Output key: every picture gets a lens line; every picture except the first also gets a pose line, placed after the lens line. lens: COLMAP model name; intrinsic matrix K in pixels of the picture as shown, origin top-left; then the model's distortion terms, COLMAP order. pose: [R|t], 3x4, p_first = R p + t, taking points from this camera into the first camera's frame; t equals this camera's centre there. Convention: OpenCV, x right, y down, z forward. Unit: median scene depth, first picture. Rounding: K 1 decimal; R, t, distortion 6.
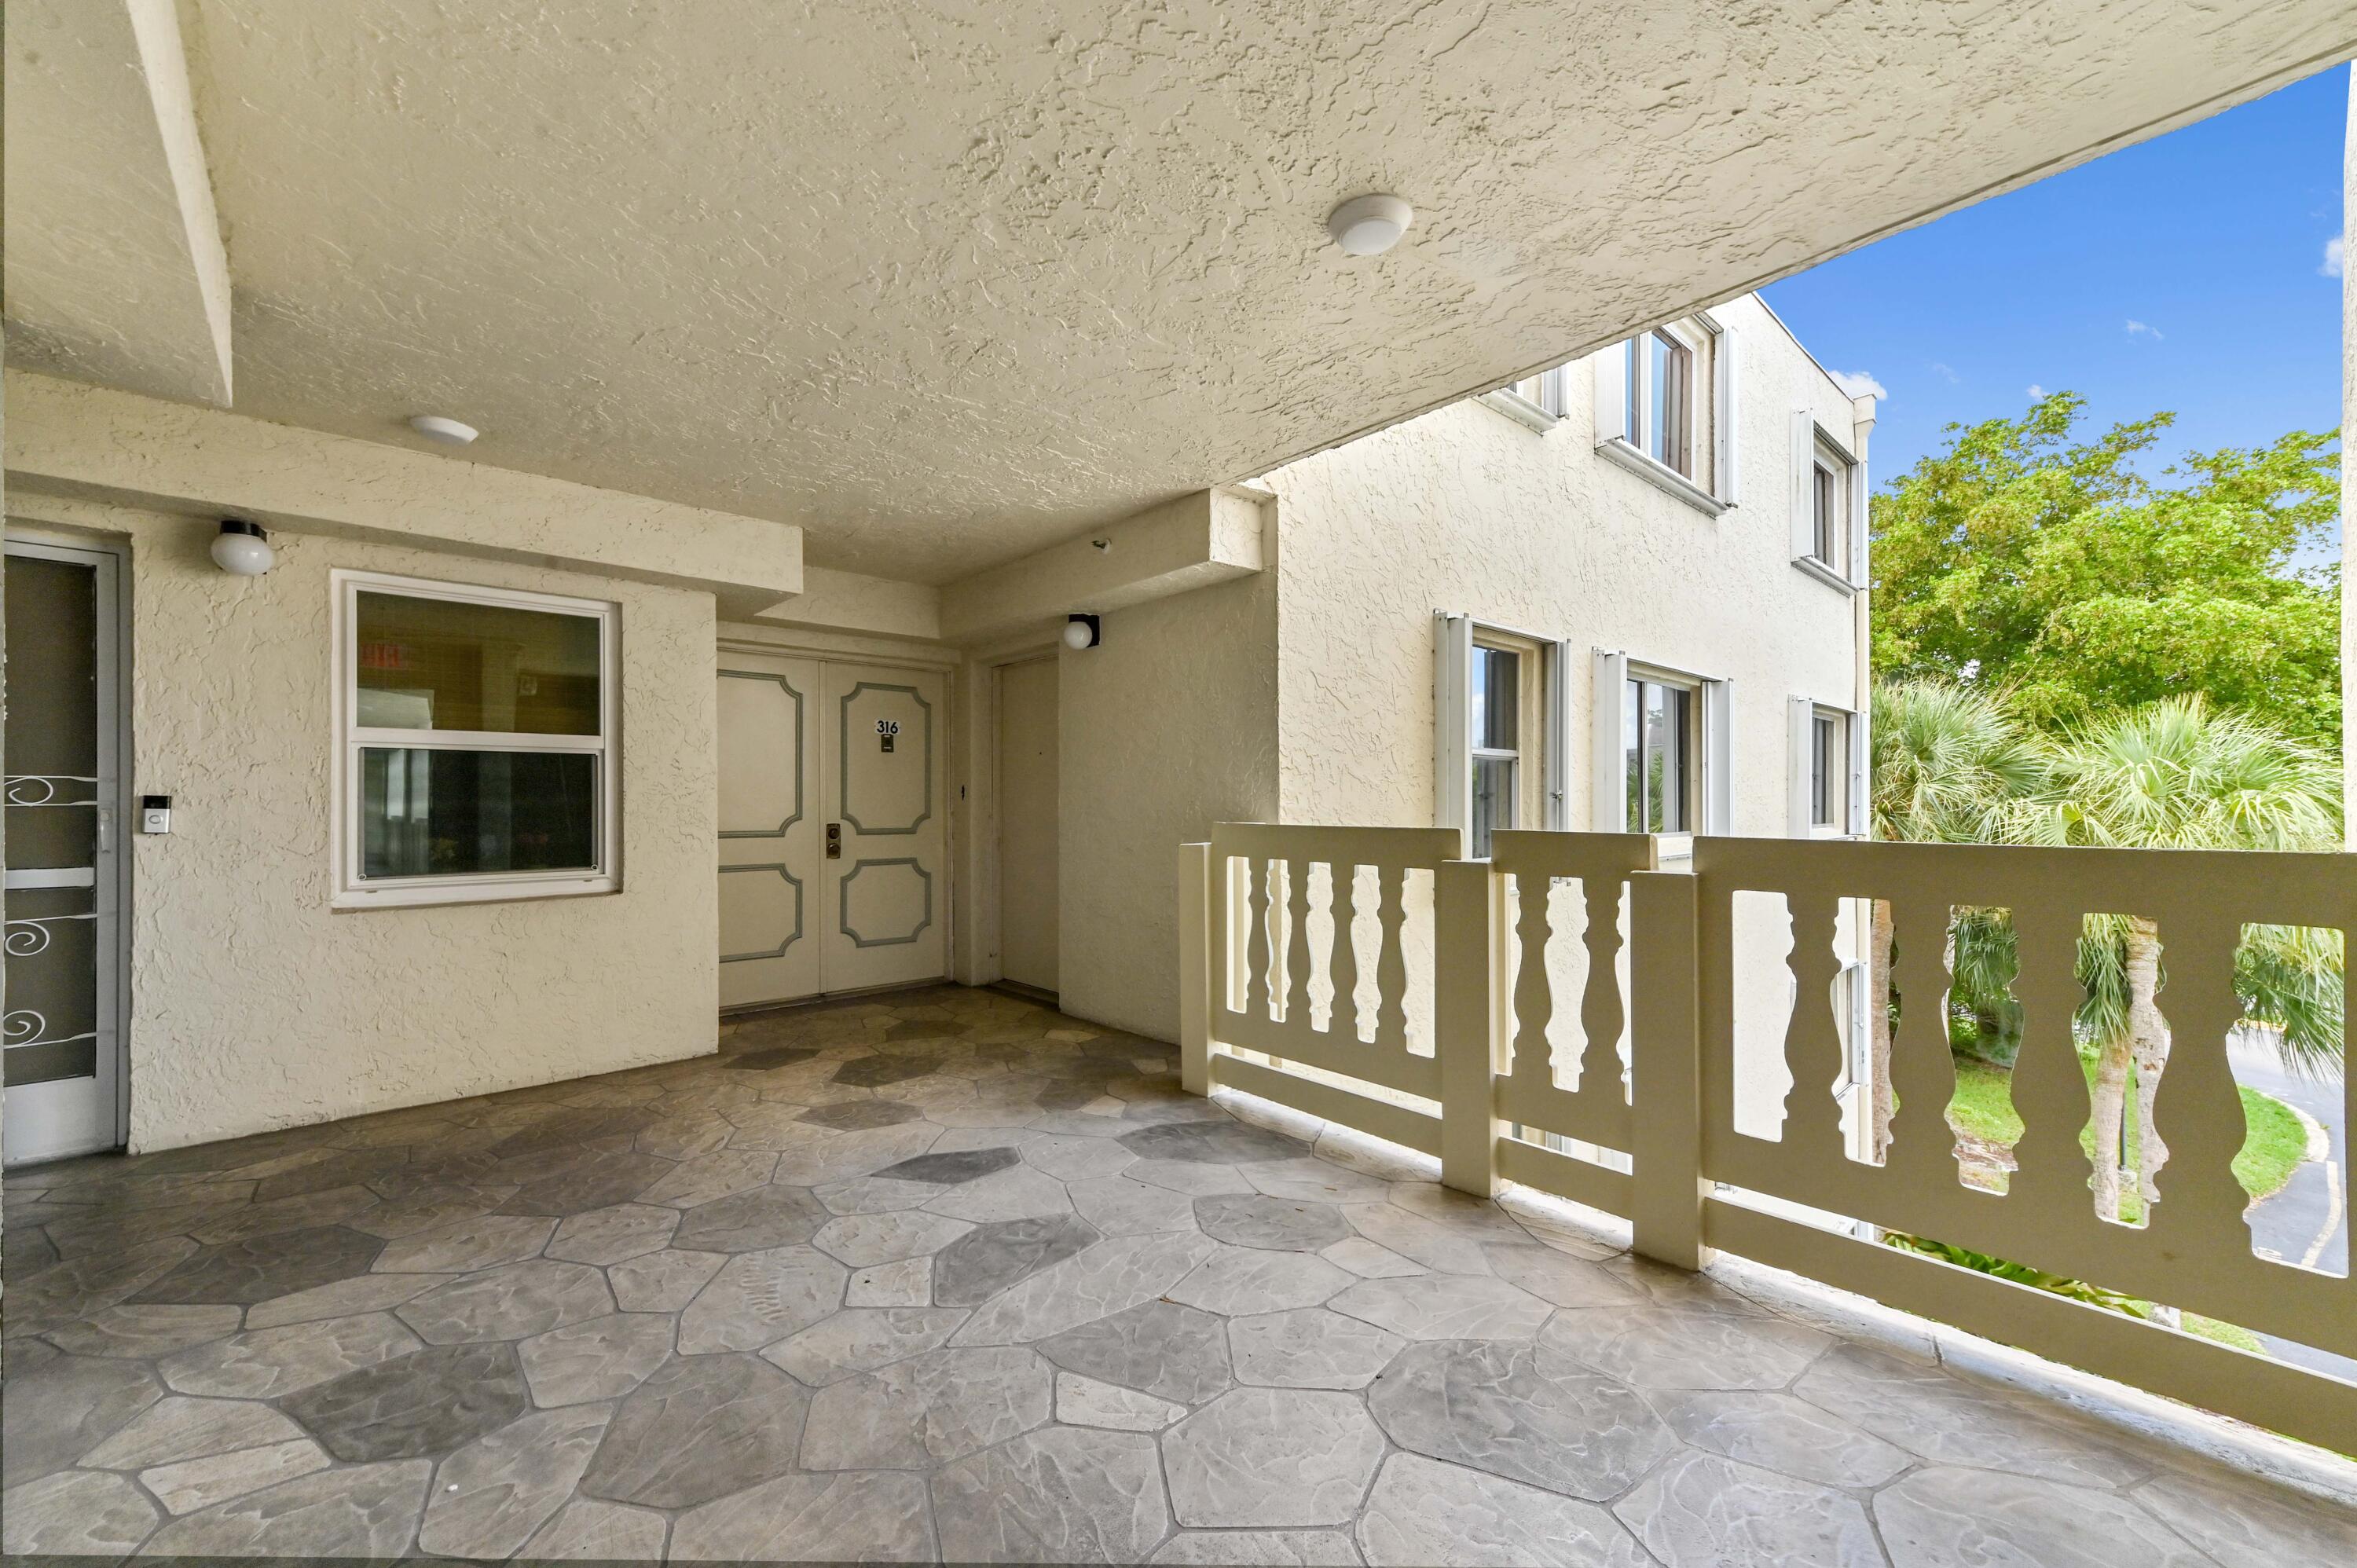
lens RADIAL K [[926.6, 0, 1173.1], [0, 926.6, 804.1], [0, 0, 1]] dist [0.015106, 0.000971]
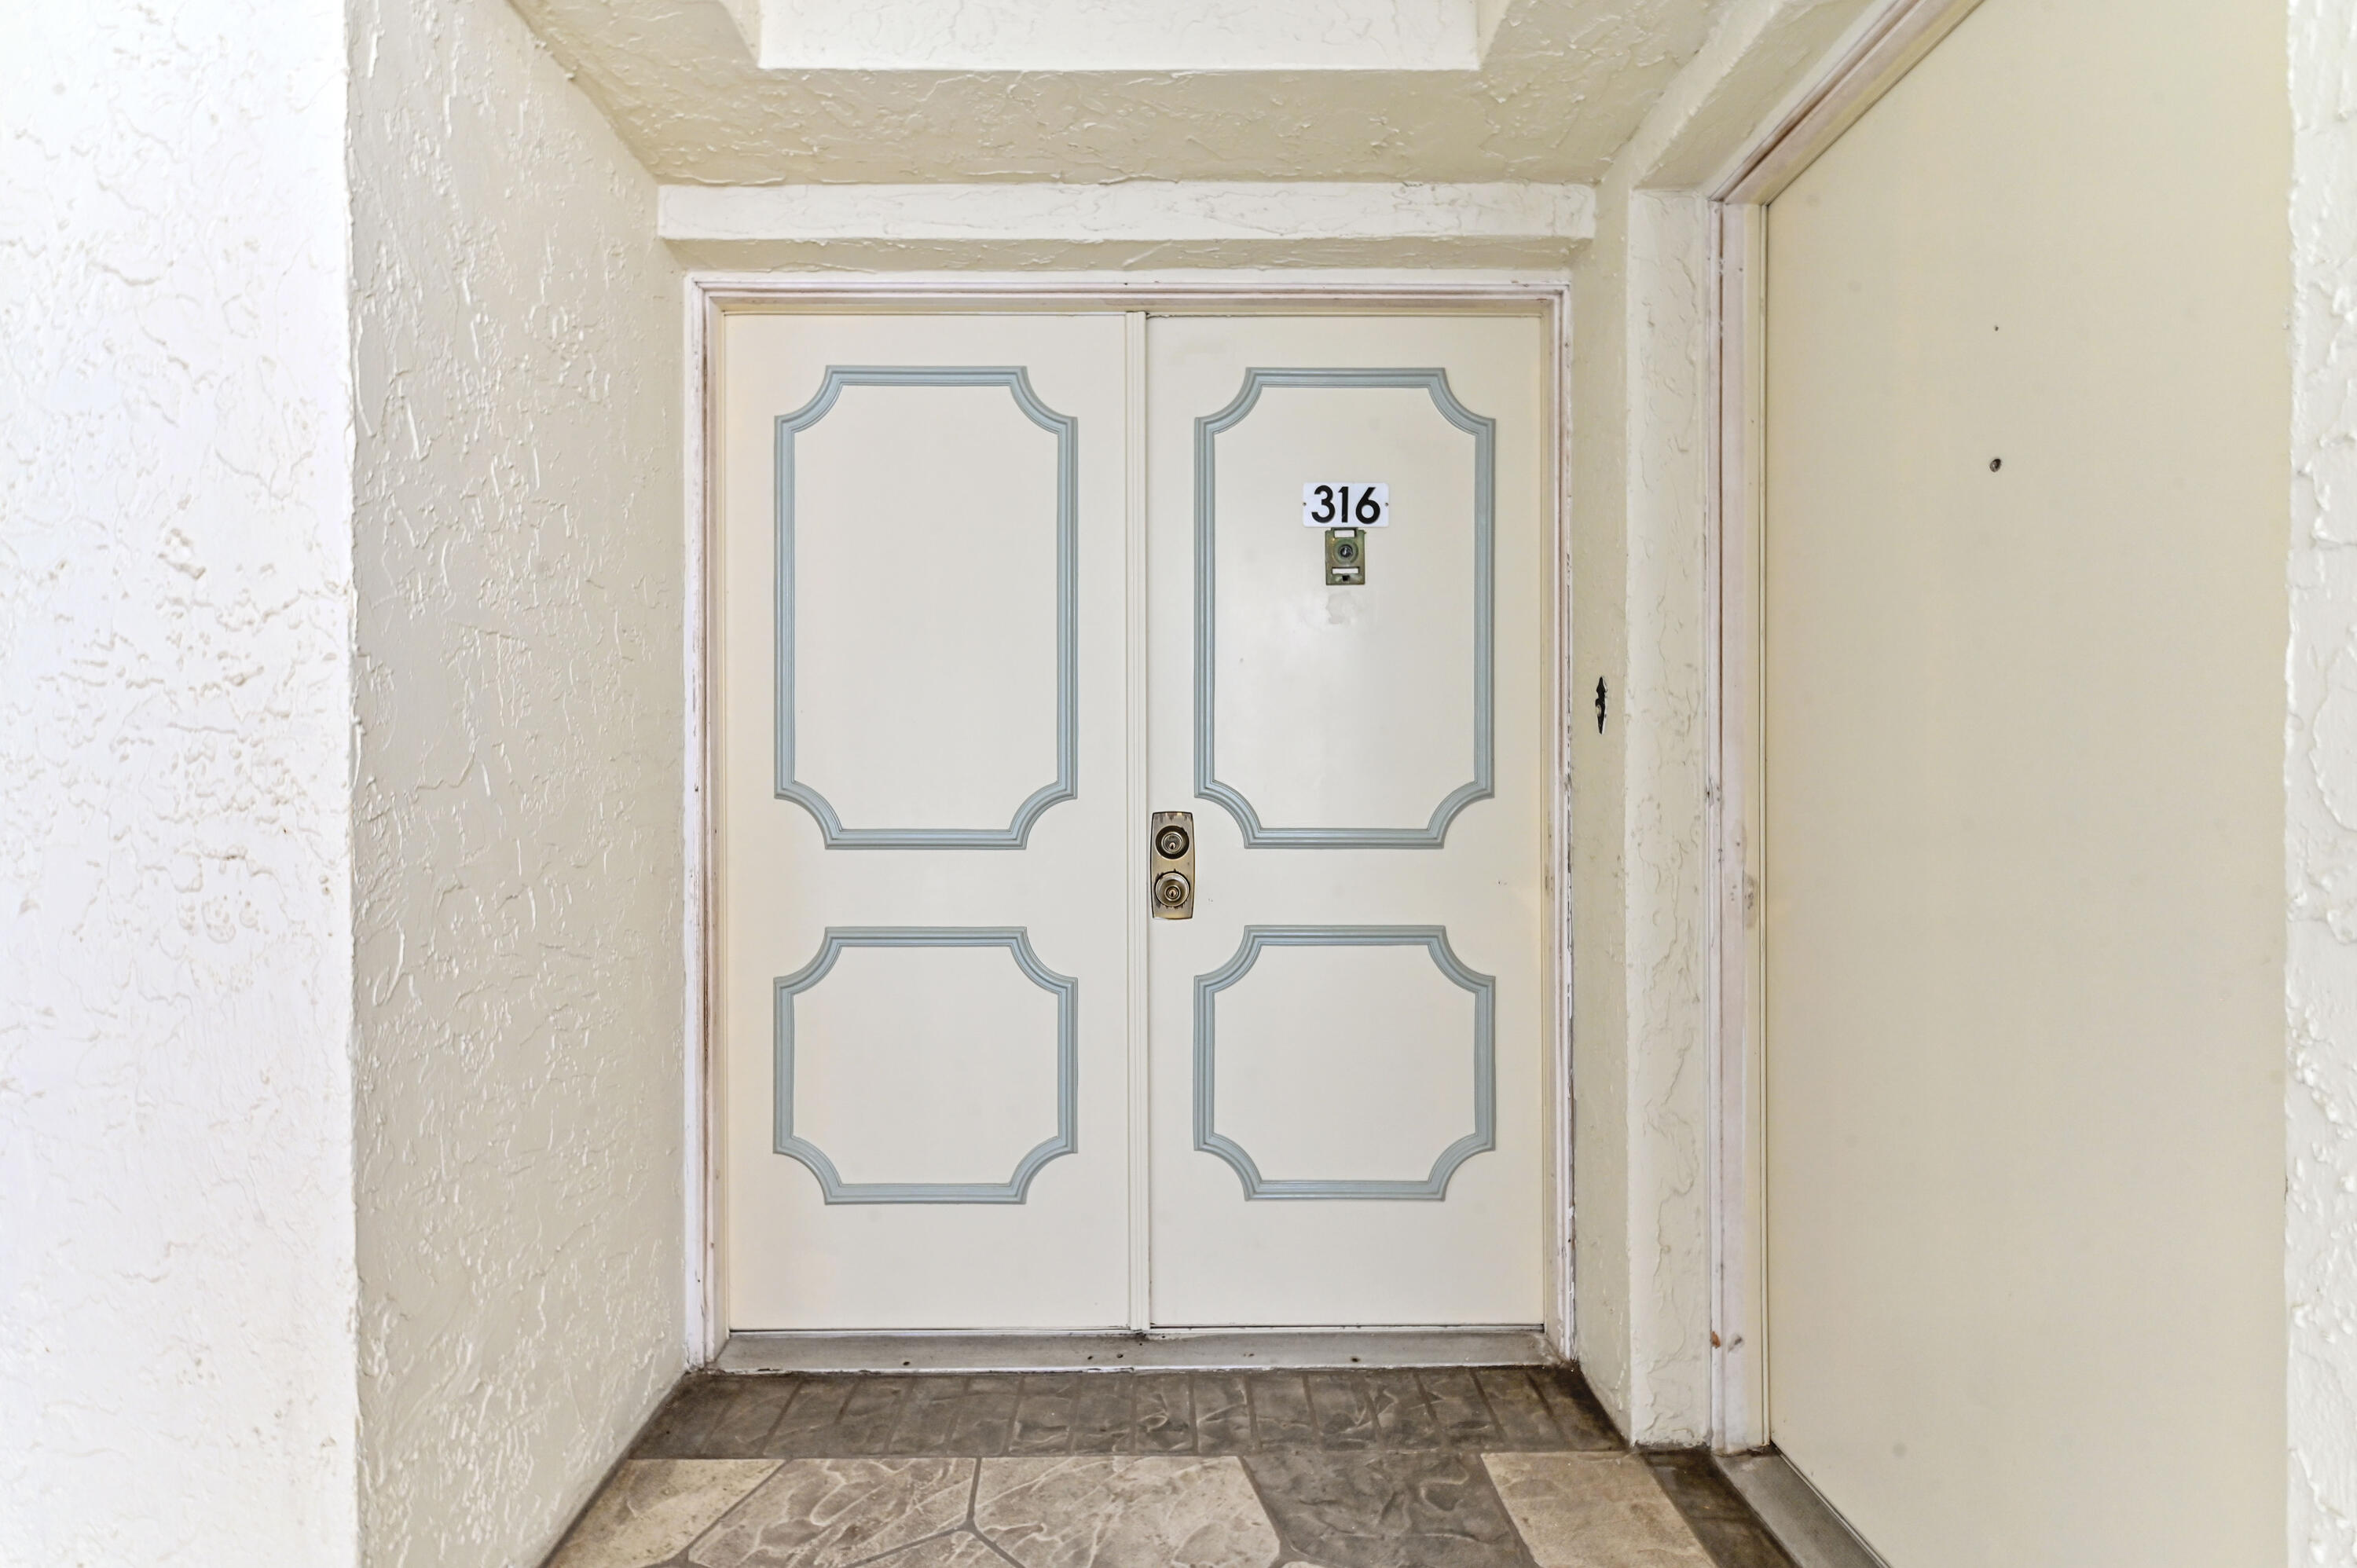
lens RADIAL K [[1006.3, 0, 1168.1], [0, 1006.3, 796.7], [0, 0, 1]] dist [-0.007922, -0.001739]
pose [[0.753868, 0.003501, -0.657016, -0.133619], [0.002768, 0.999960, 0.008505, 0.012644], [0.657020, -0.008230, 0.753828, 0.721034]]
